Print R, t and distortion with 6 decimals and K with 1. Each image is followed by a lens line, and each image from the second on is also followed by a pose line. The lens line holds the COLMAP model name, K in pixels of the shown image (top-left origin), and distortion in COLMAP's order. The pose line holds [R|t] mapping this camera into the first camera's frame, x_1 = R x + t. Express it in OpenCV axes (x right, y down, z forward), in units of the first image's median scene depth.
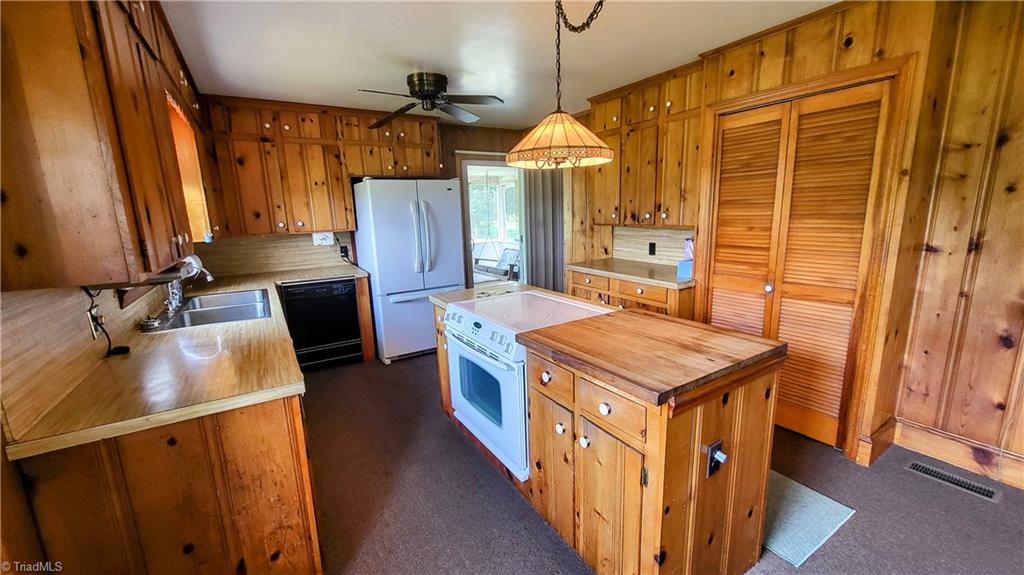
lens RADIAL K [[401.2, 0, 511.4], [0, 401.2, 290.3], [0, 0, 1]] dist [0.000763, -0.000008]
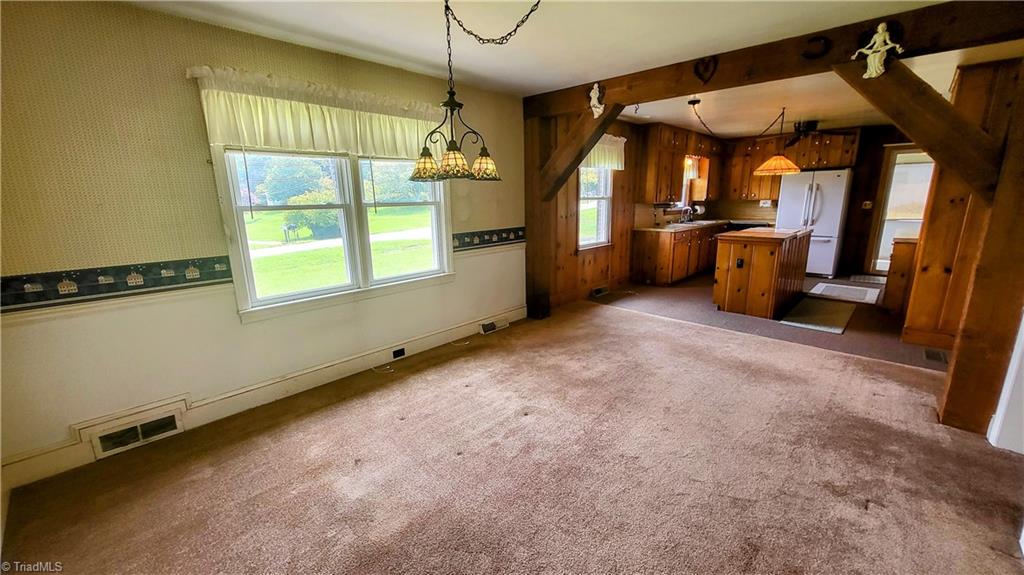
lens RADIAL K [[408.0, 0, 514.0], [0, 408.0, 289.7], [0, 0, 1]] dist [-0.001322, -0.000080]
pose [[0.242450, 0.242573, -0.939349, 1.211870], [-0.183966, 0.962166, 0.200982, 0.100525], [0.952562, 0.124080, 0.277903, -0.655079]]
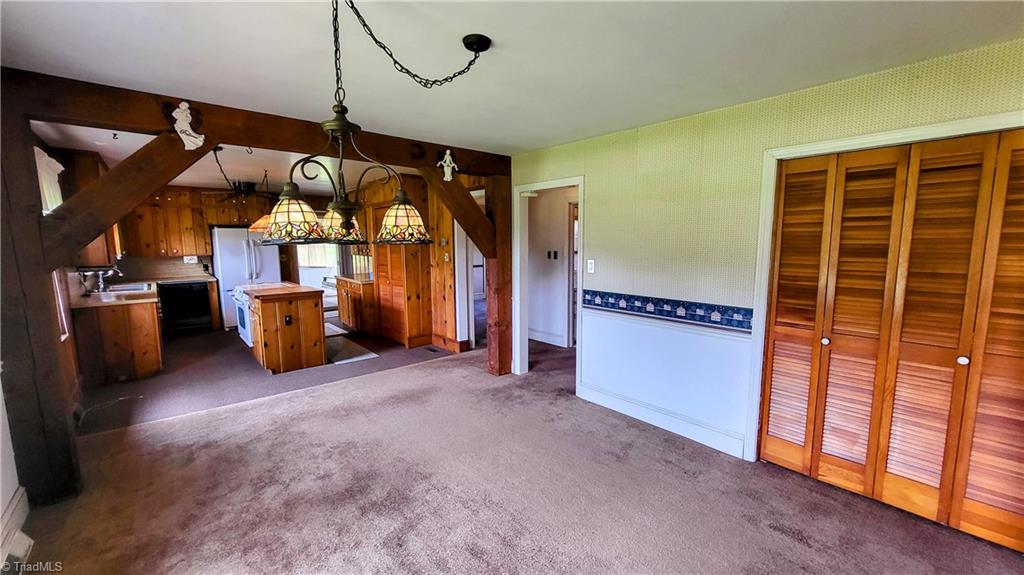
lens RADIAL K [[408.0, 0, 514.0], [0, 408.0, 289.7], [0, 0, 1]] dist [-0.001322, -0.000080]
pose [[0.986968, 0.004143, 0.160866, 0.656956], [0.008297, 0.997028, -0.076587, 0.154786], [-0.160705, 0.076923, 0.984000, -0.993318]]
